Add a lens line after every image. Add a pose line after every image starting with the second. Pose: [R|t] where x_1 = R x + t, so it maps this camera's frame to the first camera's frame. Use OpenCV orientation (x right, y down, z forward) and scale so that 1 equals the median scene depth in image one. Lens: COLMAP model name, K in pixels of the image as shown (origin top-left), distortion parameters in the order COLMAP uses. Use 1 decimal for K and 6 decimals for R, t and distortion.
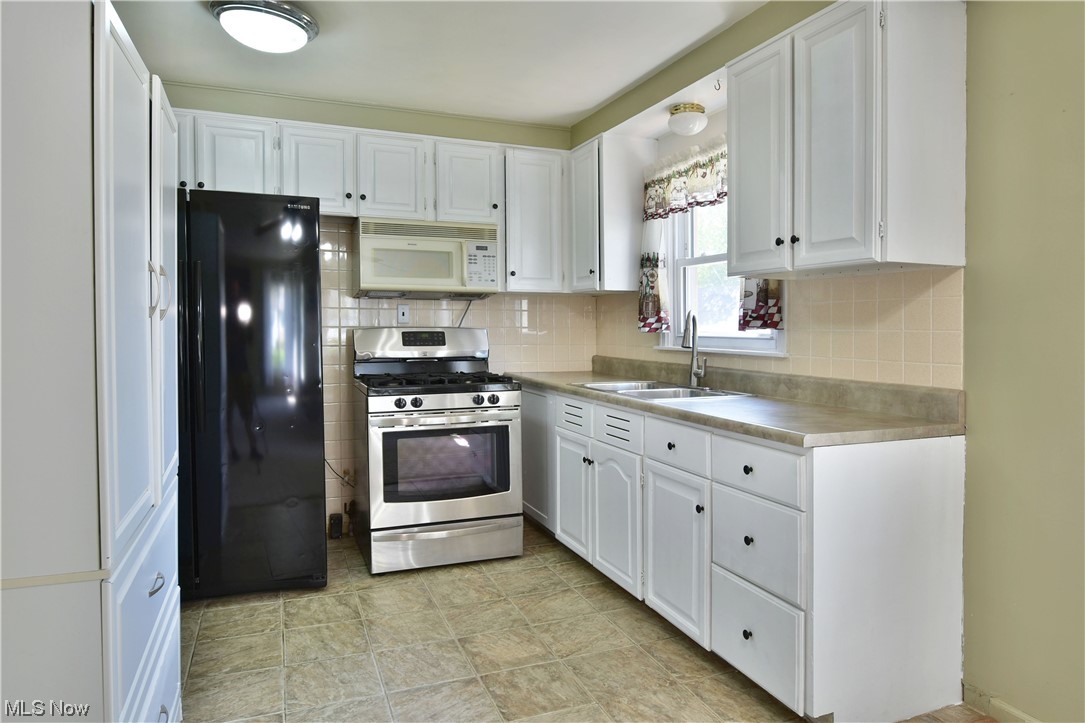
lens RADIAL K [[687.4, 0, 554.9], [0, 687.4, 341.2], [0, 0, 1]] dist [-0.005980, -0.009449]
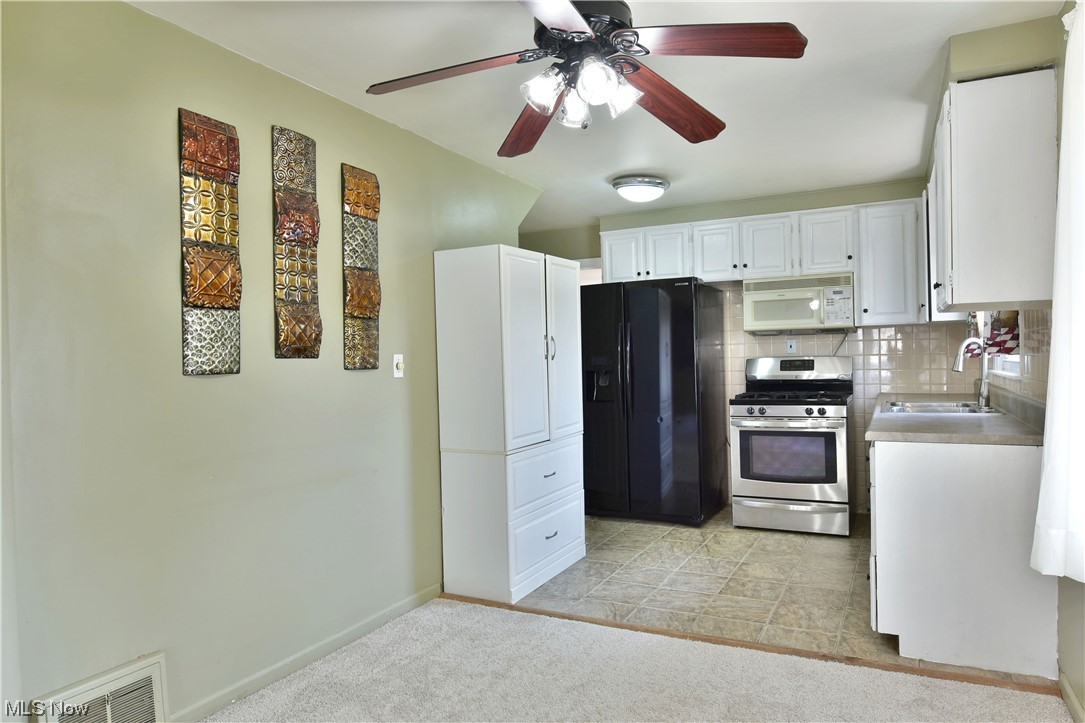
lens RADIAL K [[687.4, 0, 552.0], [0, 687.4, 366.3], [0, 0, 1]] dist [-0.005980, -0.009449]
pose [[0.653603, -0.006675, -0.756808, 0.585582], [0.005252, 0.999977, -0.004283, 0.002213], [0.756819, -0.001175, 0.653623, -0.251323]]
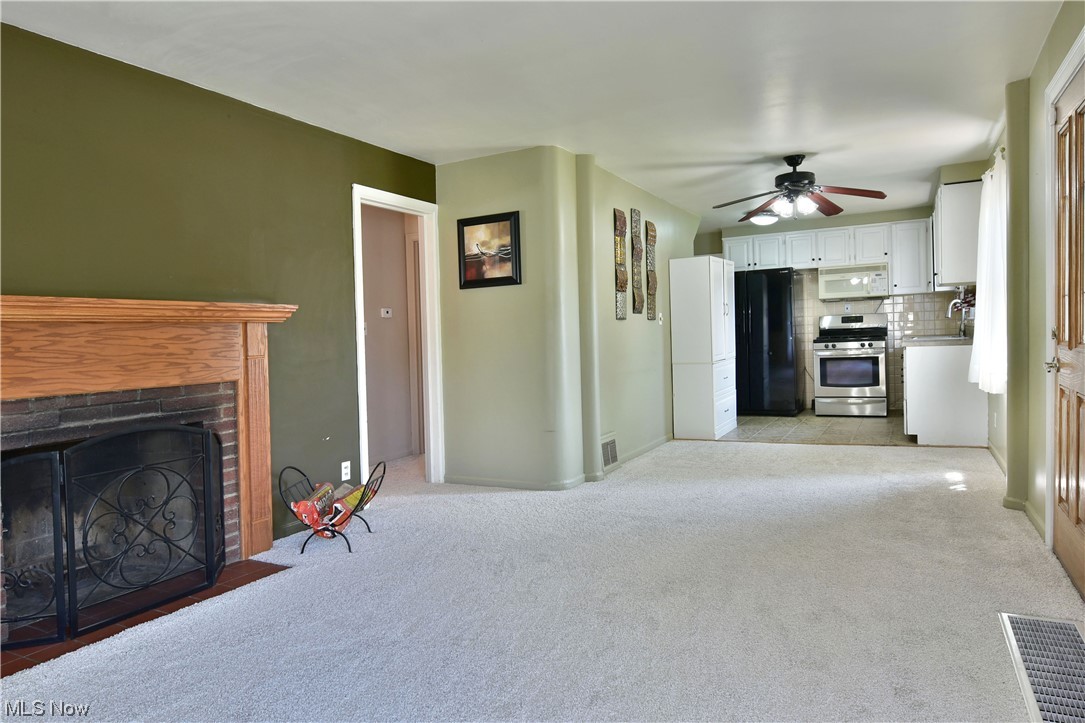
lens RADIAL K [[687.4, 0, 534.6], [0, 687.4, 364.4], [0, 0, 1]] dist [-0.005980, -0.009449]
pose [[0.627444, 0.007743, -0.778623, 1.010211], [0.020591, 0.999436, 0.026533, 0.069139], [0.778389, -0.032680, 0.626931, -1.321387]]
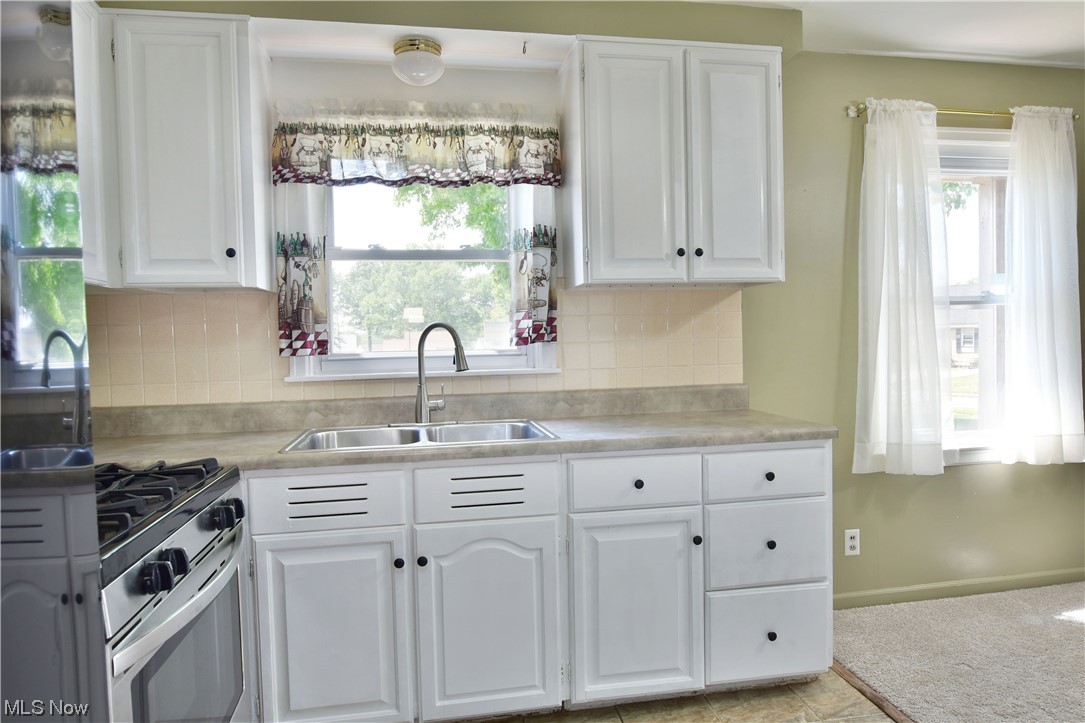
lens RADIAL K [[687.4, 0, 546.3], [0, 687.4, 358.2], [0, 0, 1]] dist [-0.005980, -0.009449]
pose [[0.219221, -0.060618, 0.973790, -0.501517], [0.040534, 0.997772, 0.052985, -0.040614], [-0.974833, 0.027857, 0.221190, 0.702558]]
